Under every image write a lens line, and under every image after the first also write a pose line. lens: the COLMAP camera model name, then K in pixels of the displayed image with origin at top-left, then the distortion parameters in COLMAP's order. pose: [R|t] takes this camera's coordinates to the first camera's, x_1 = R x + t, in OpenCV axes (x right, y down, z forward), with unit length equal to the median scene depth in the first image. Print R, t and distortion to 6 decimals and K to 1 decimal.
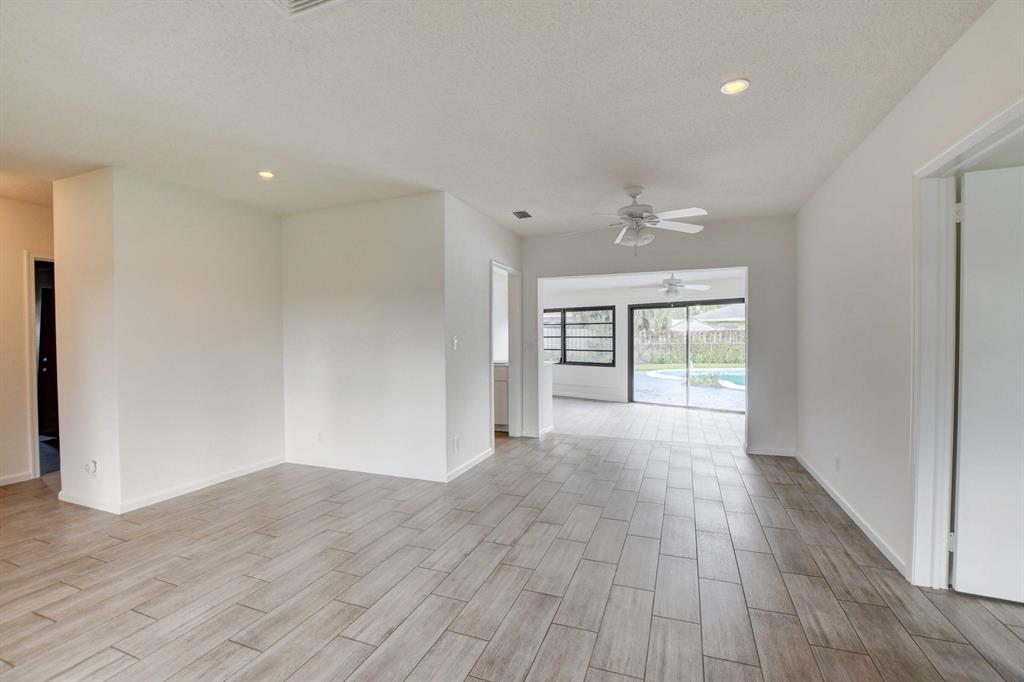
lens RADIAL K [[449.6, 0, 508.0], [0, 449.6, 335.2], [0, 0, 1]] dist [-0.033621, 0.004371]
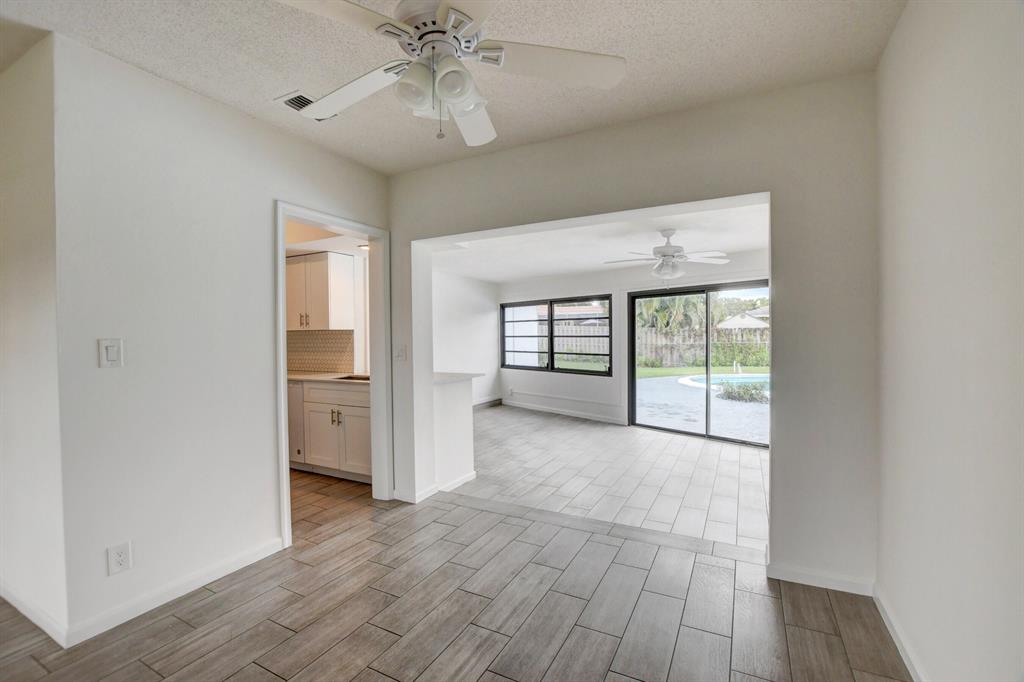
lens RADIAL K [[449.6, 0, 507.9], [0, 449.6, 336.5], [0, 0, 1]] dist [-0.033621, 0.004371]
pose [[0.993130, -0.003220, -0.116973, 0.154031], [0.003958, 0.999974, 0.006074, -0.000852], [0.116950, -0.006495, 0.993117, 0.240590]]
